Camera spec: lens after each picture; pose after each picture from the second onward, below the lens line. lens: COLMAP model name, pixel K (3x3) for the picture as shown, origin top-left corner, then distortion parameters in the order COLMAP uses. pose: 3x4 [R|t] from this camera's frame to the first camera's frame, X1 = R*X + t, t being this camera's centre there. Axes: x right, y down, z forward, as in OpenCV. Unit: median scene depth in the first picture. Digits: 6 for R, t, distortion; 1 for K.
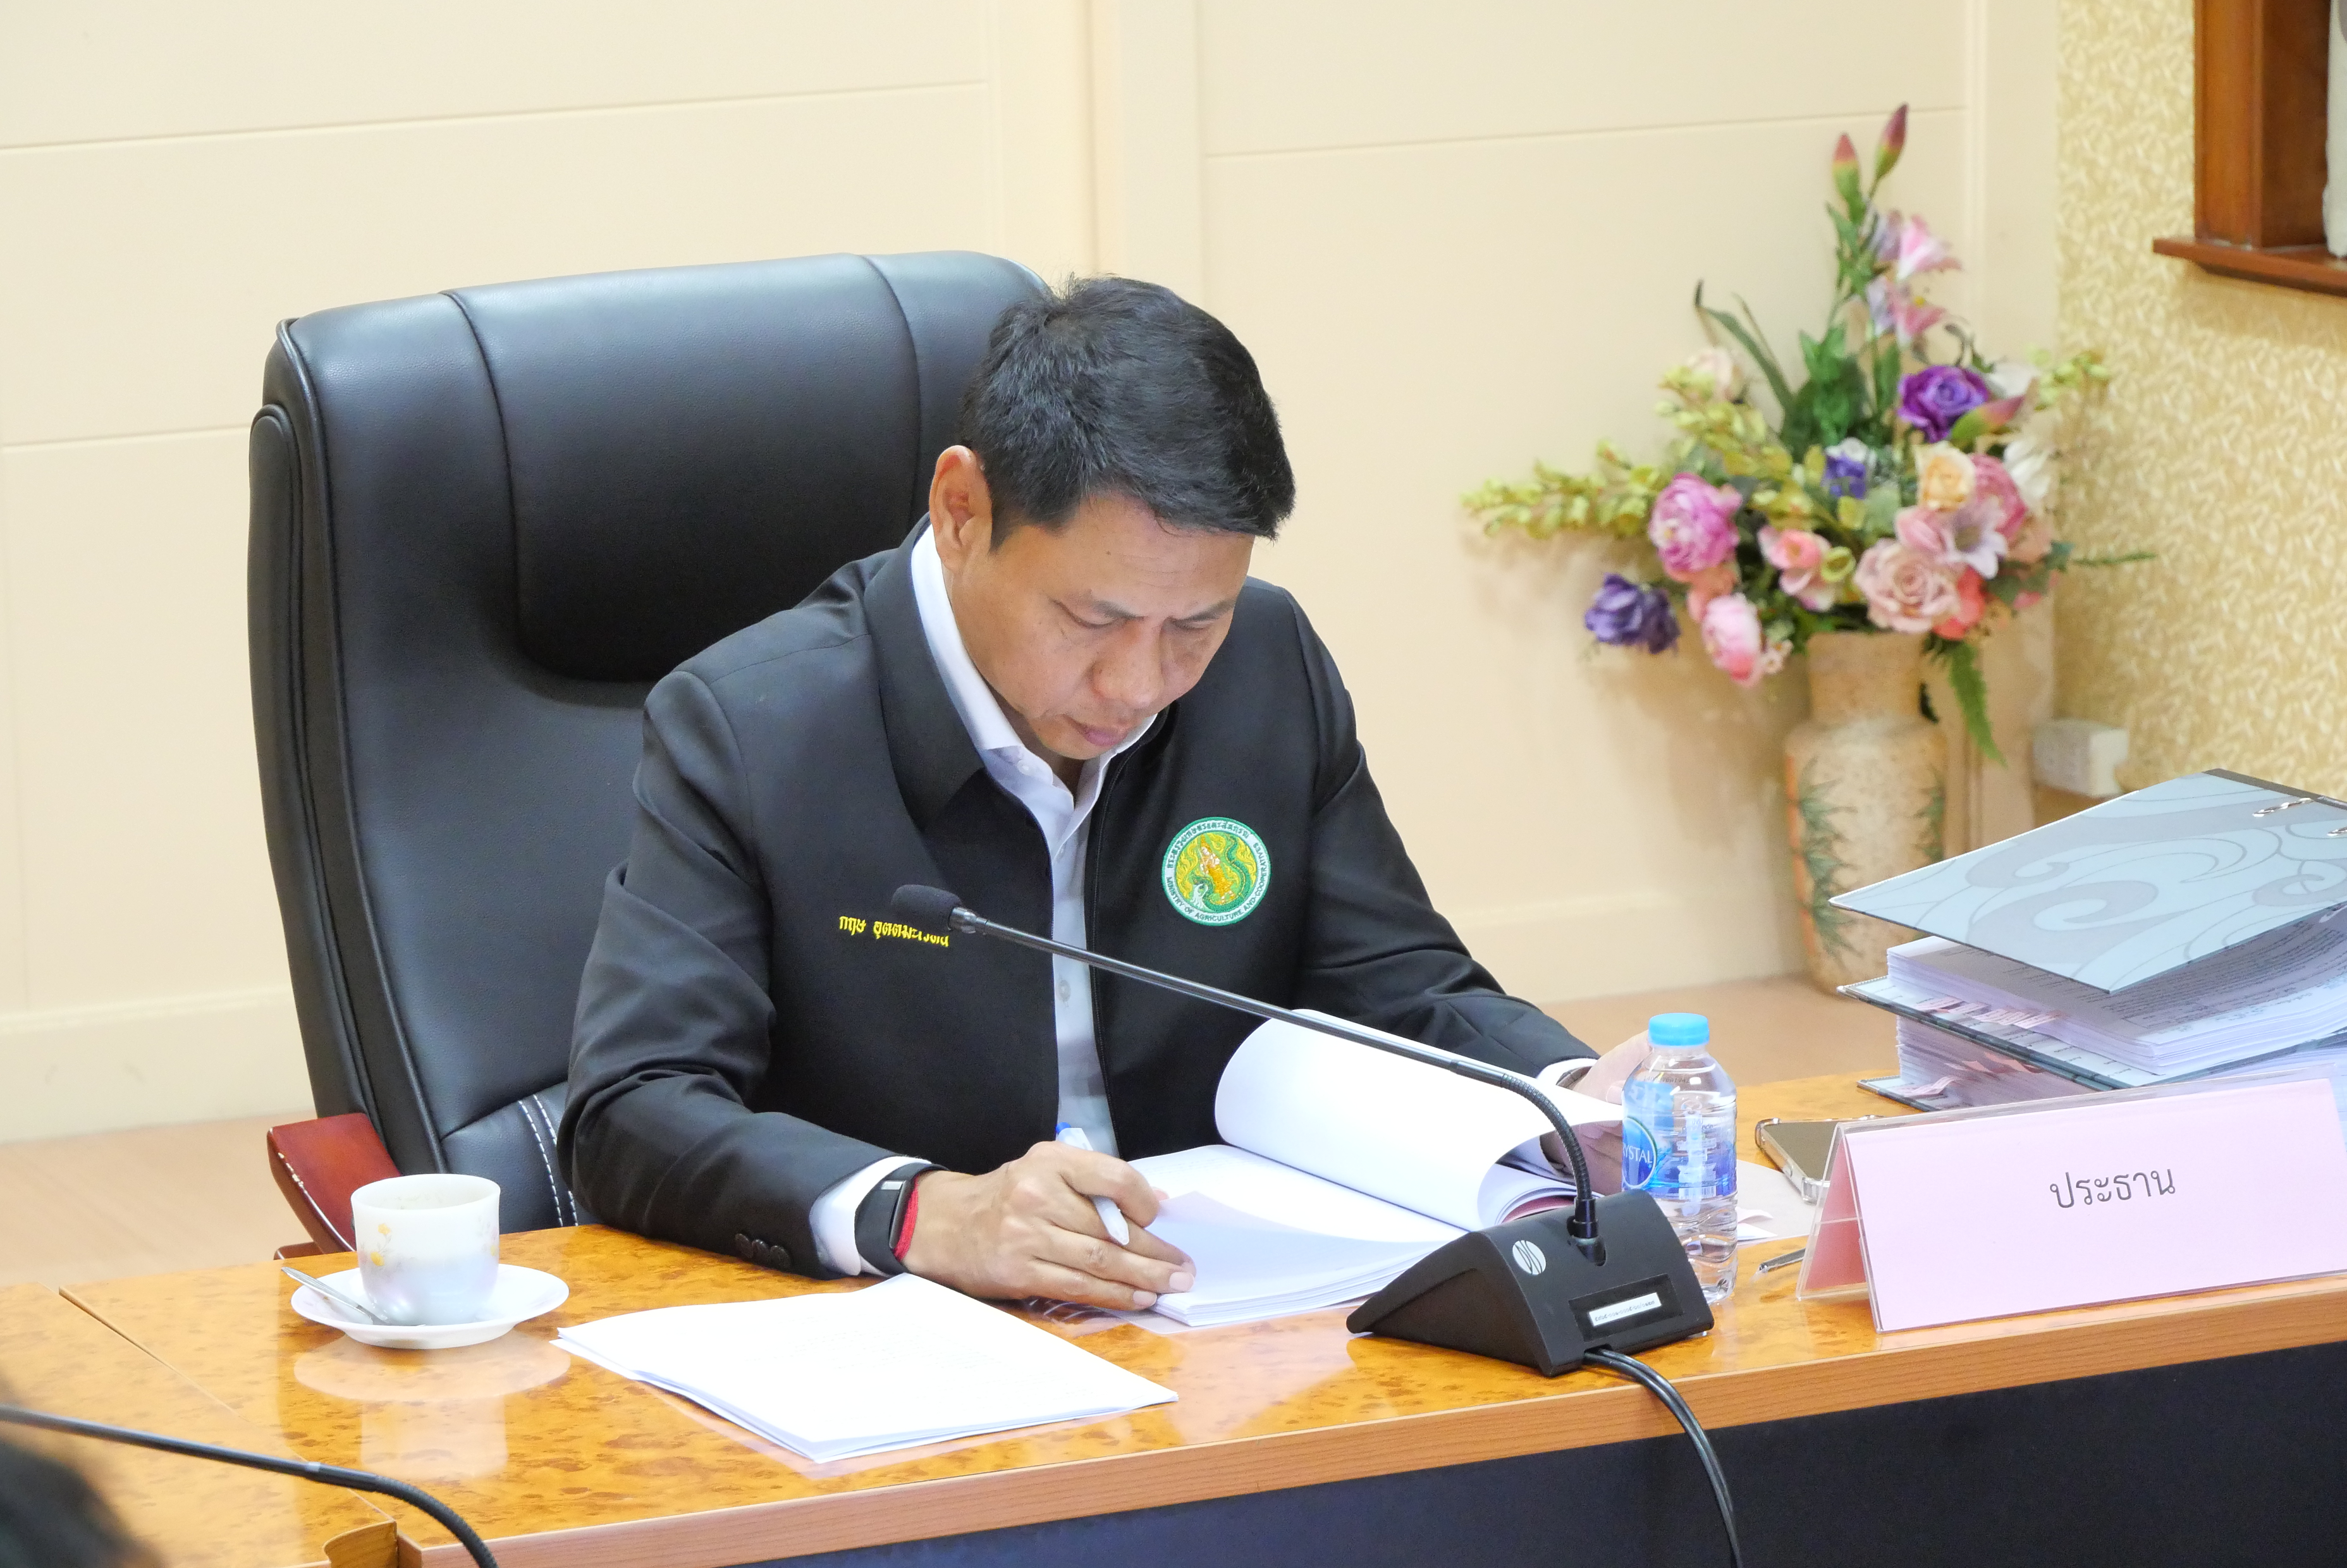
lens RADIAL K [[7941.5, 0, 1173.5], [0, 7941.5, 784.0], [0, 0, 1]] dist [0.035954, -1.210872]
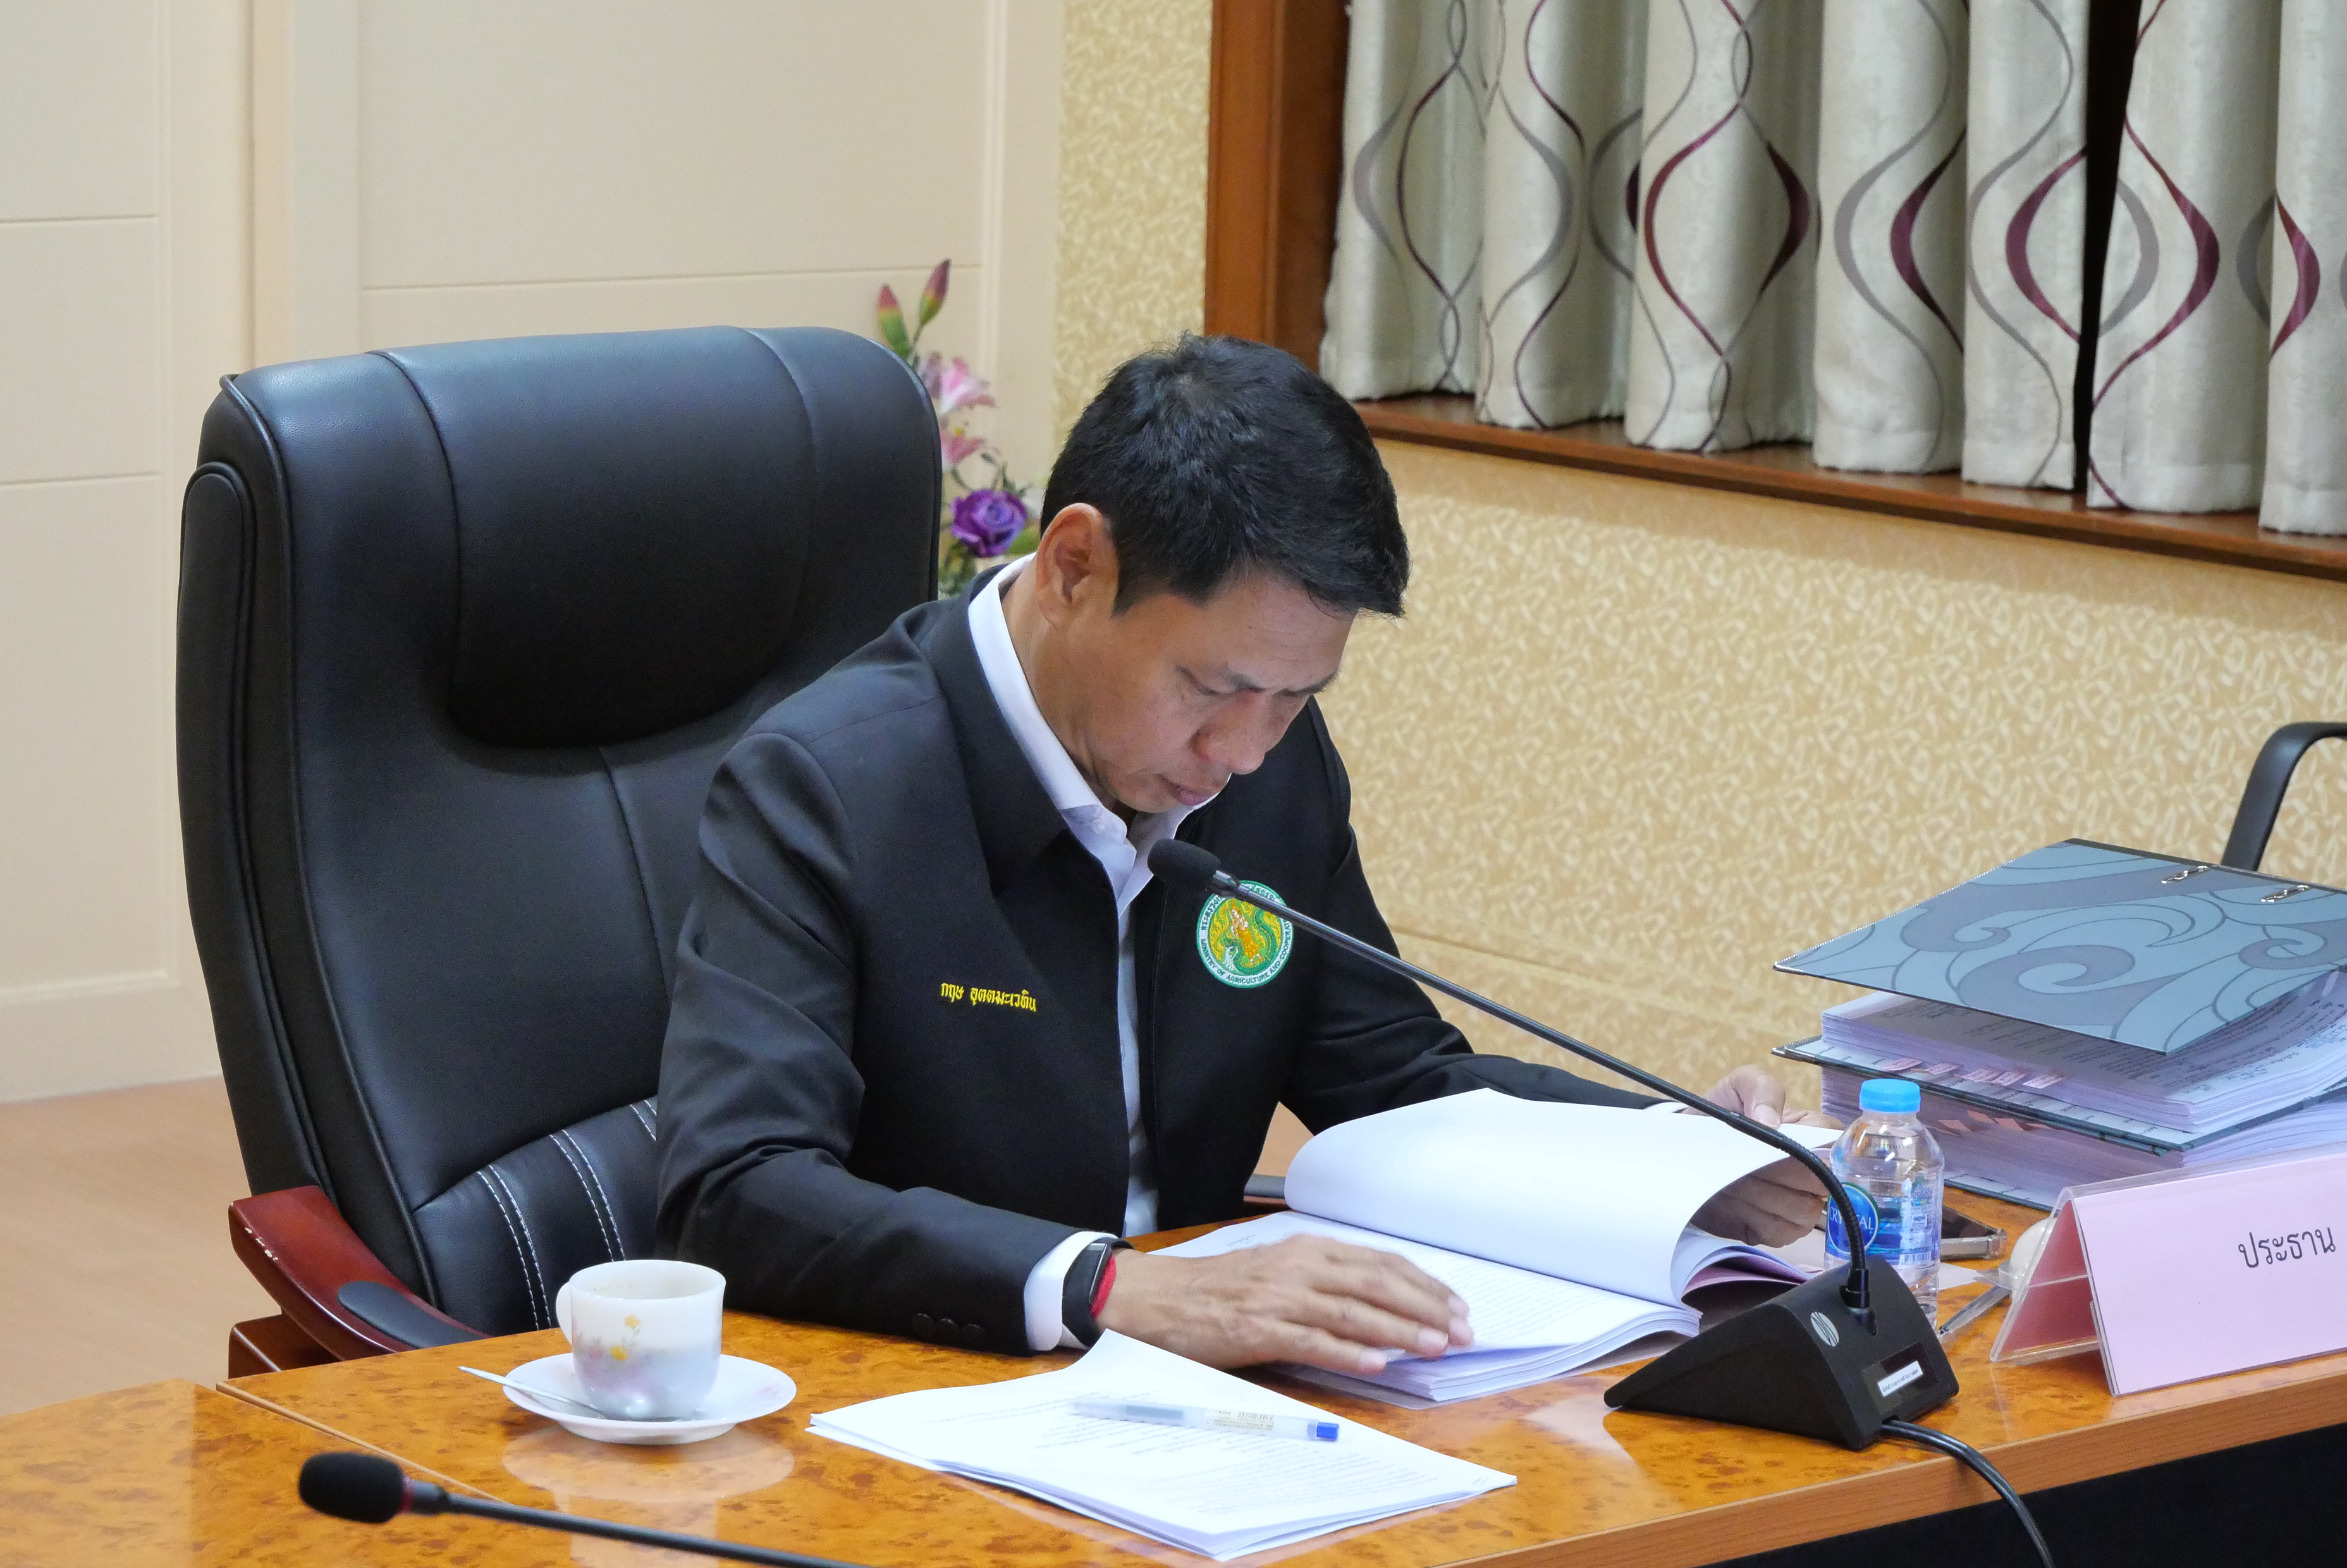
lens RADIAL K [[6218.9, 0, 1095.8], [0, 6218.9, 748.1], [0, 0, 1]] dist [0.061297, 0.192919]
pose [[0.965928, 0.006024, 0.258740, -0.207729], [-0.001246, 0.999826, -0.018628, 0.001839], [-0.258807, 0.017671, 0.965767, 0.235942]]
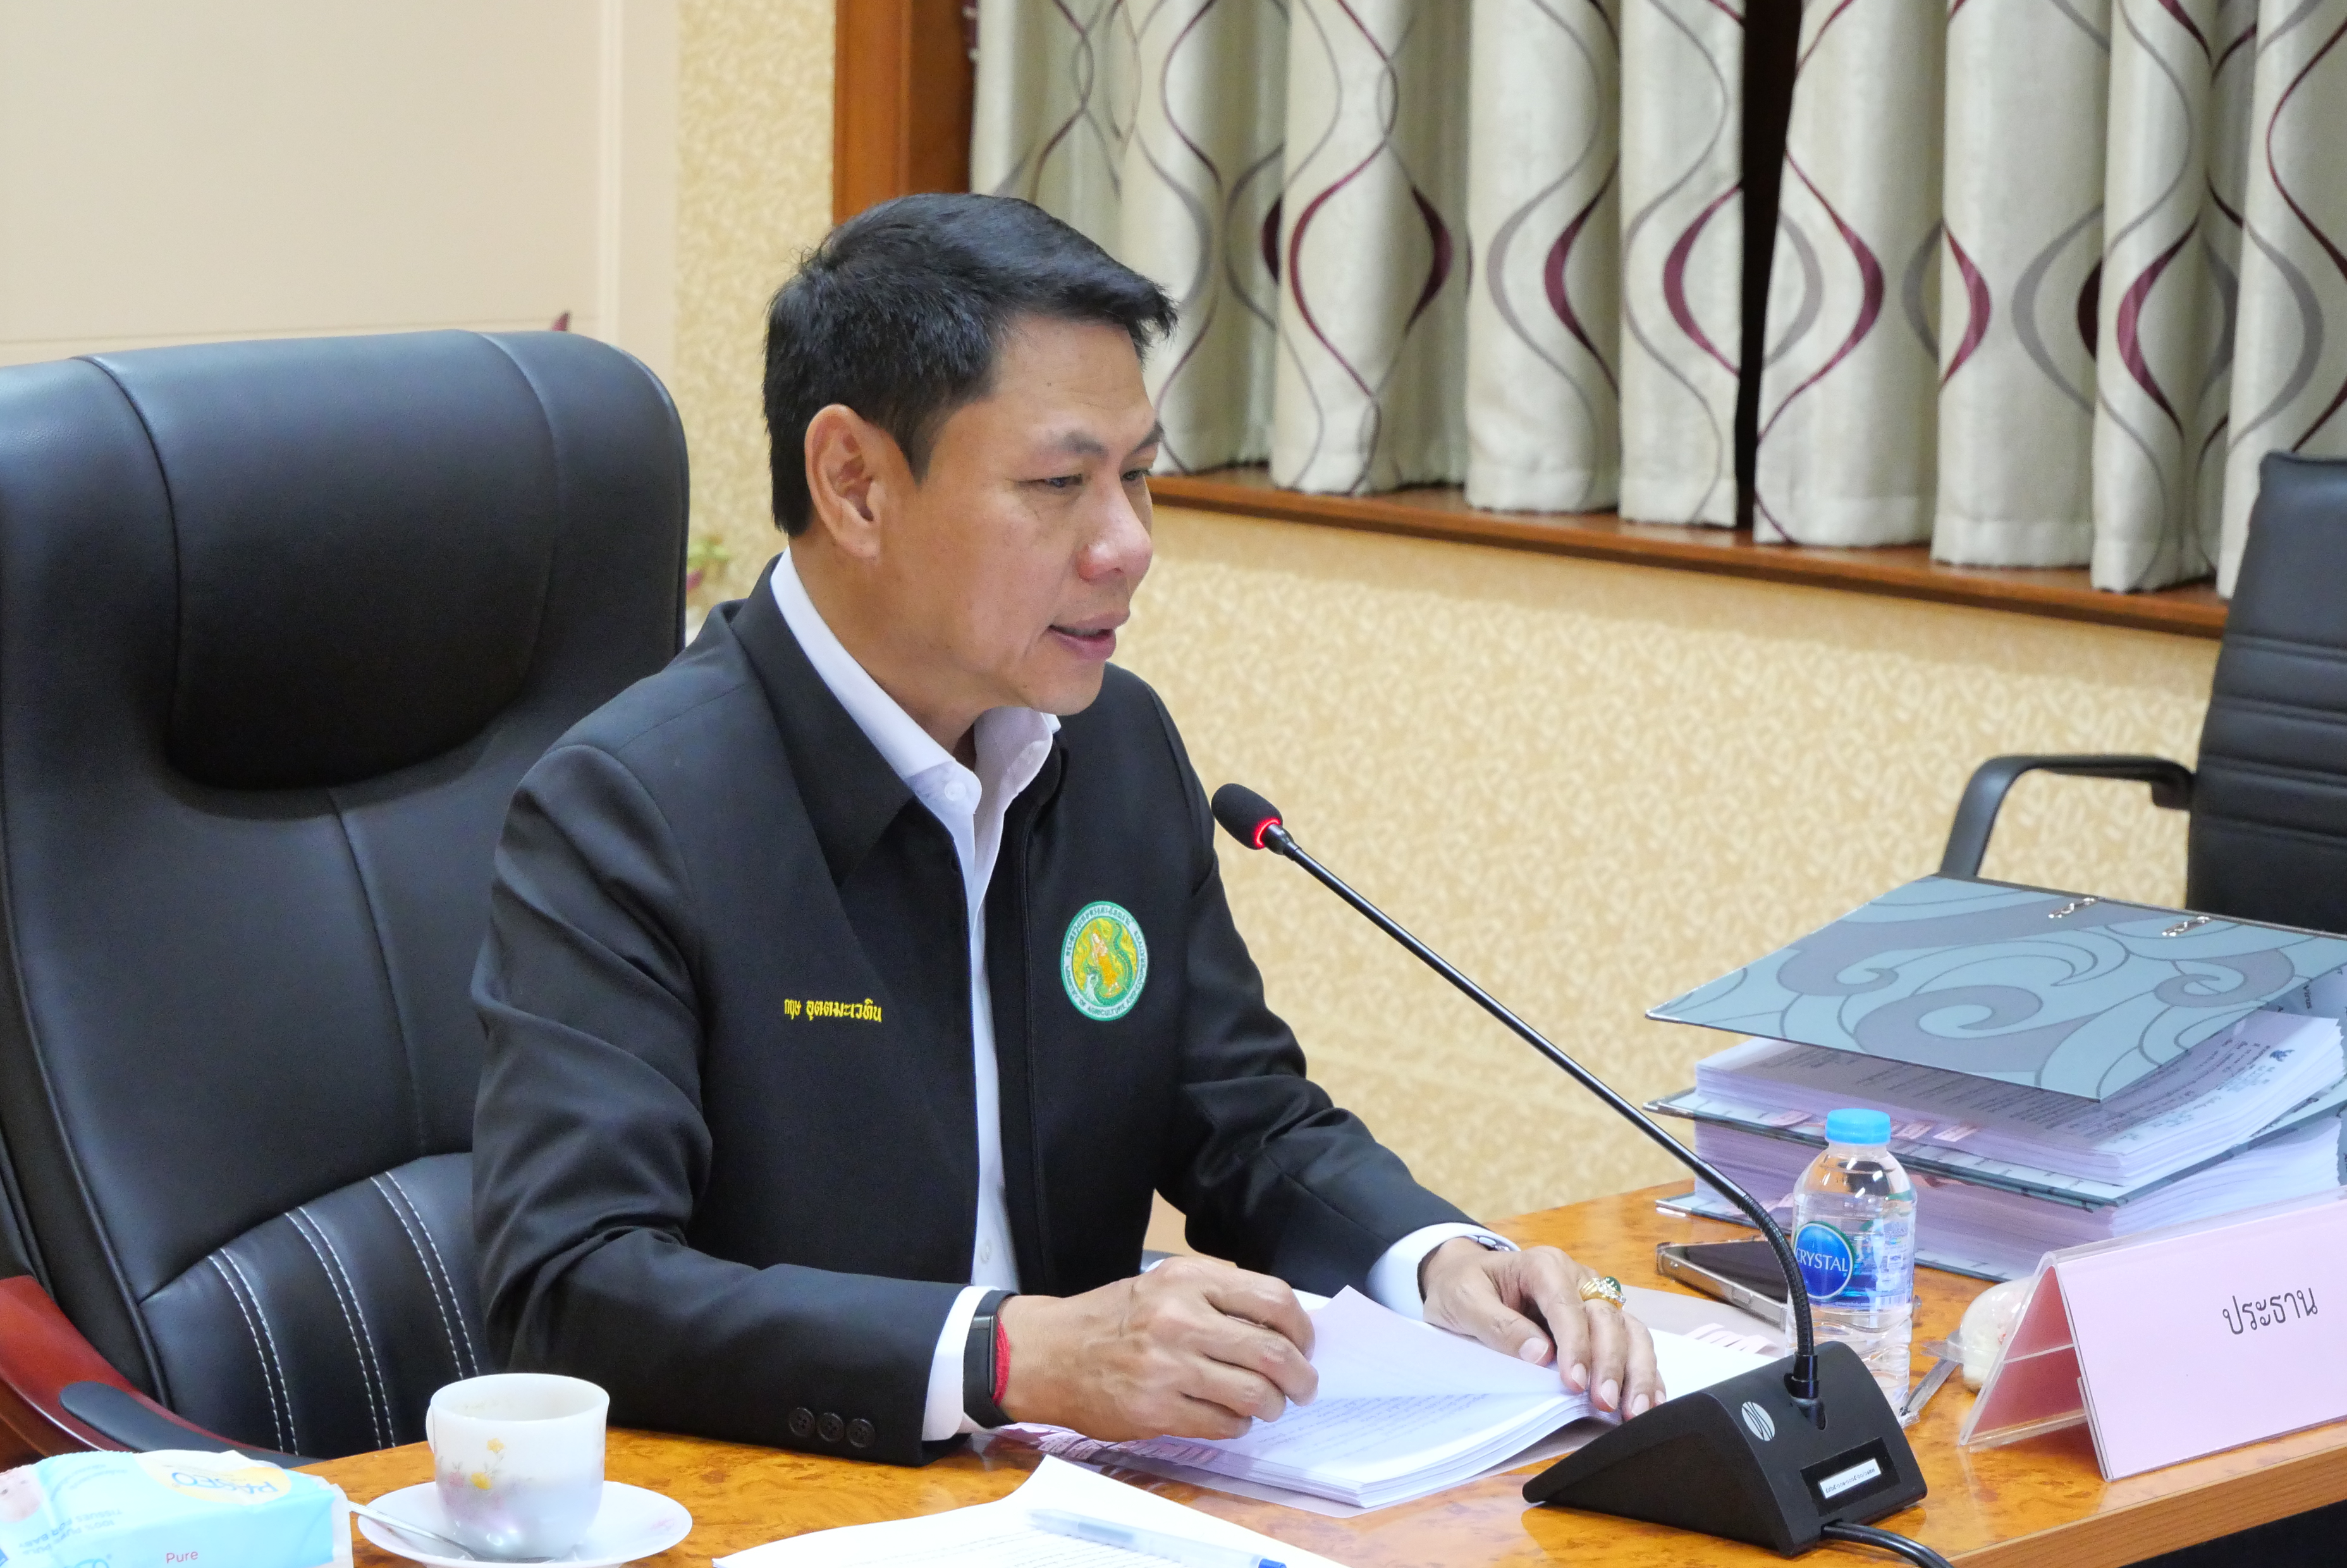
lens RADIAL K [[5893.8, 0, 1032.7], [0, 5893.8, 784.7], [0, 0, 1]] dist [0.075580, -0.017272]
pose [[0.942377, -0.008862, 0.334436, -0.219833], [0.017593, 0.999579, -0.023087, 0.002416], [-0.334090, 0.027641, 0.942136, 0.347124]]
